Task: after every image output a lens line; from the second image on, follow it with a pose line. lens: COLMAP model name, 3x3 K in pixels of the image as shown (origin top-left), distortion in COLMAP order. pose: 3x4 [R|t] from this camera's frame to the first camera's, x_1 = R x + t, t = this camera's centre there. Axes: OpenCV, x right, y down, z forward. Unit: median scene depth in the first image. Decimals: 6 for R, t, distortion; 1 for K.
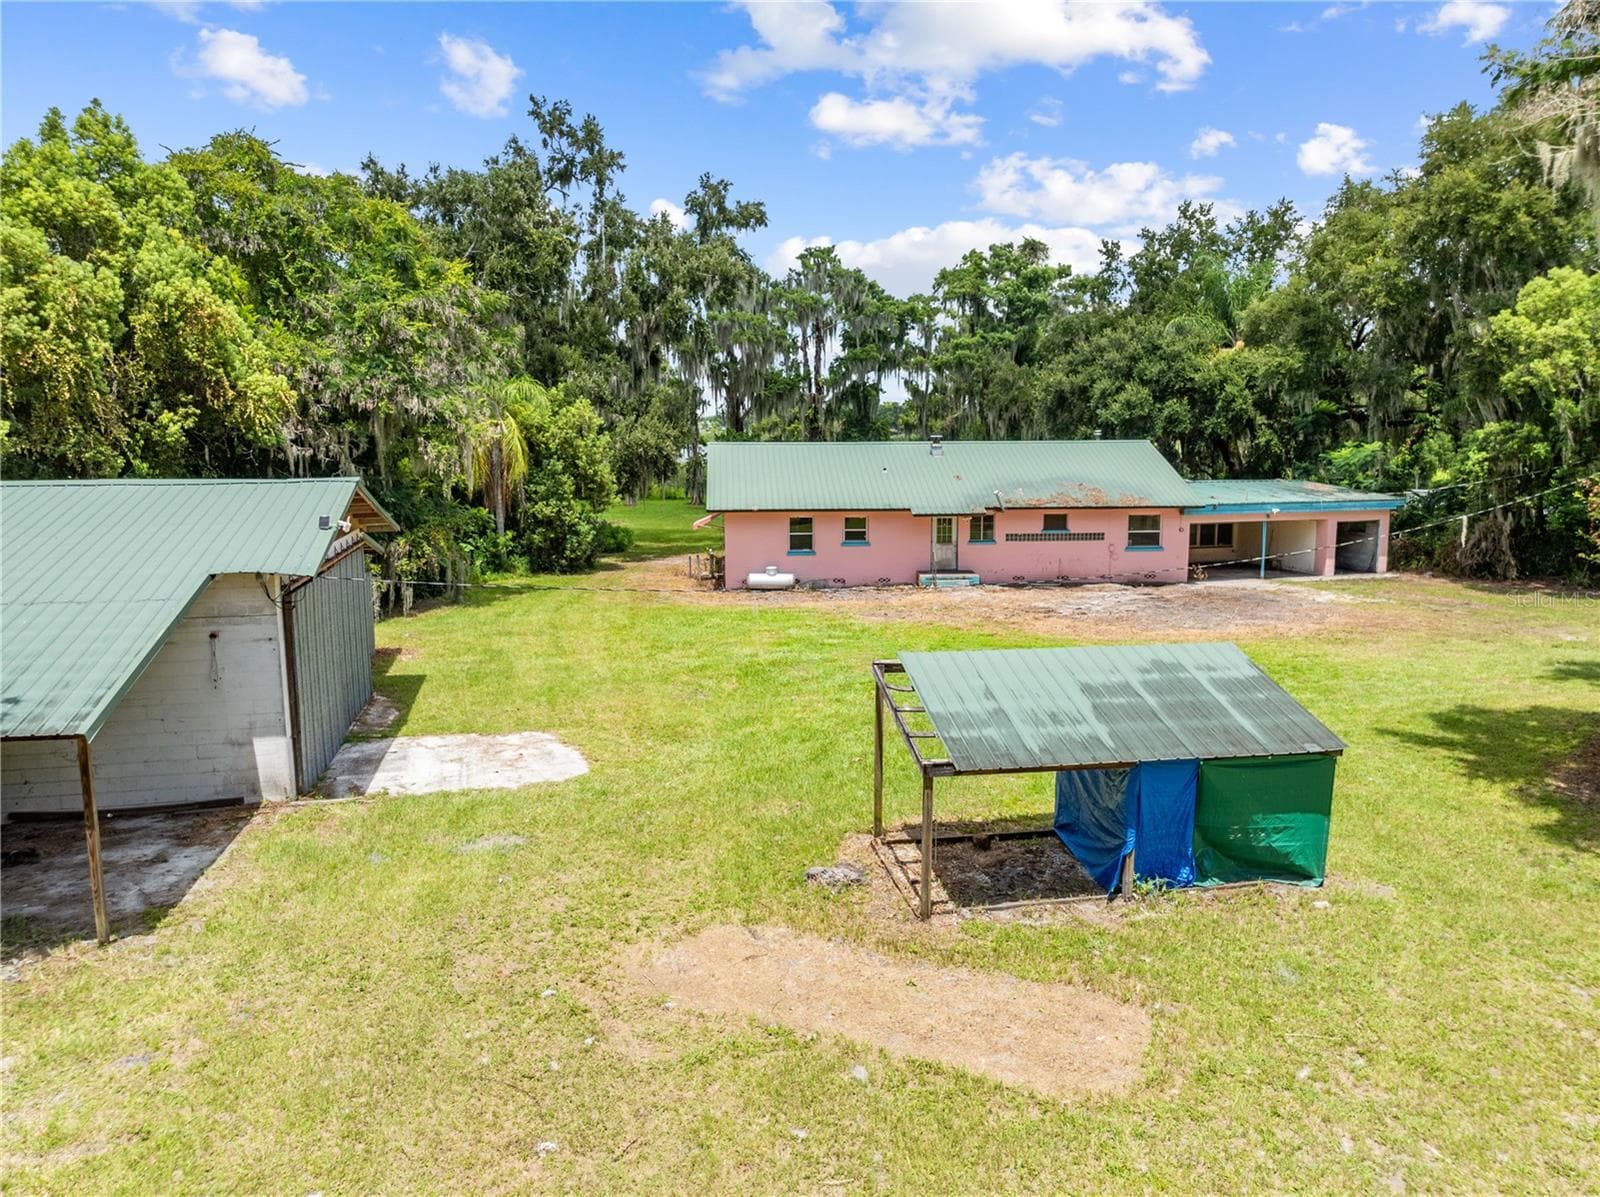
lens RADIAL K [[1127.6, 0, 795.8], [0, 1127.6, 599.6], [0, 0, 1]] dist [-0.032054, 0.002965]
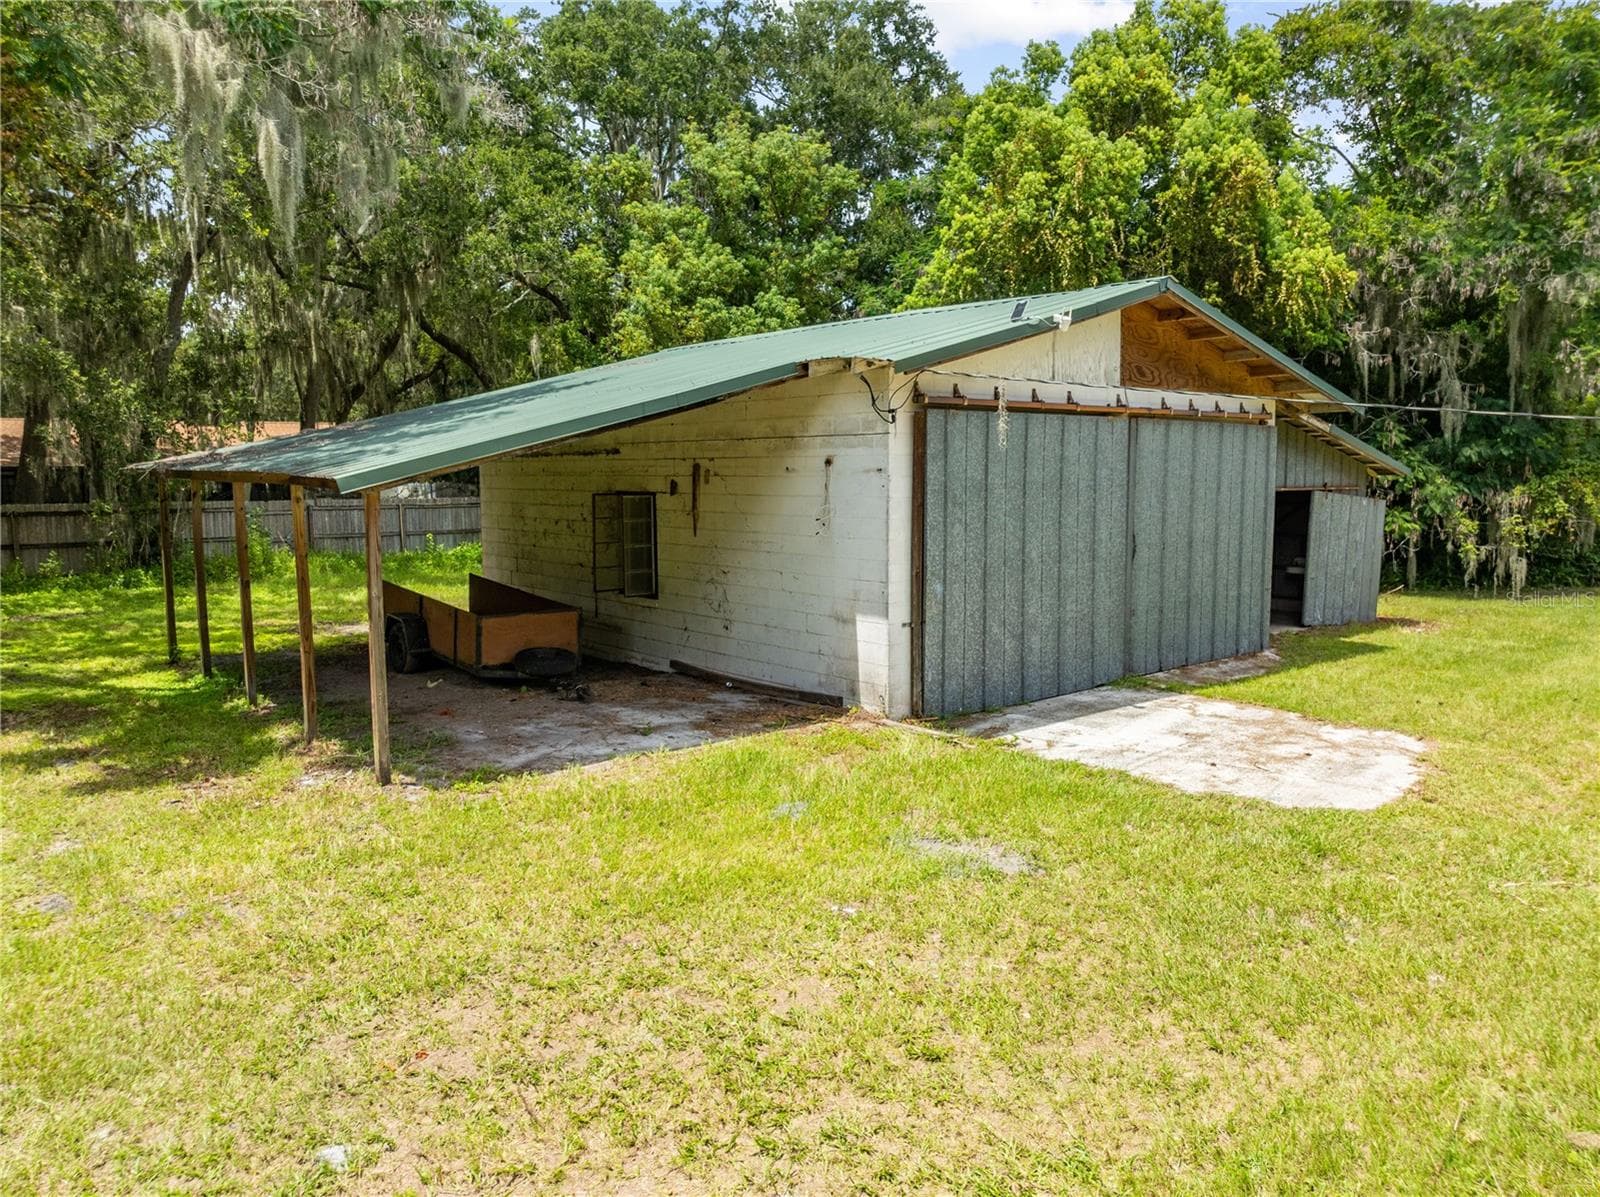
lens RADIAL K [[1127.6, 0, 801.2], [0, 1127.6, 599.8], [0, 0, 1]] dist [-0.032054, 0.002965]
pose [[0.472045, 0.107699, -0.874971, 0.046616], [-0.131394, 0.990019, 0.050973, 0.035527], [0.871727, 0.090904, 0.481485, 0.269345]]
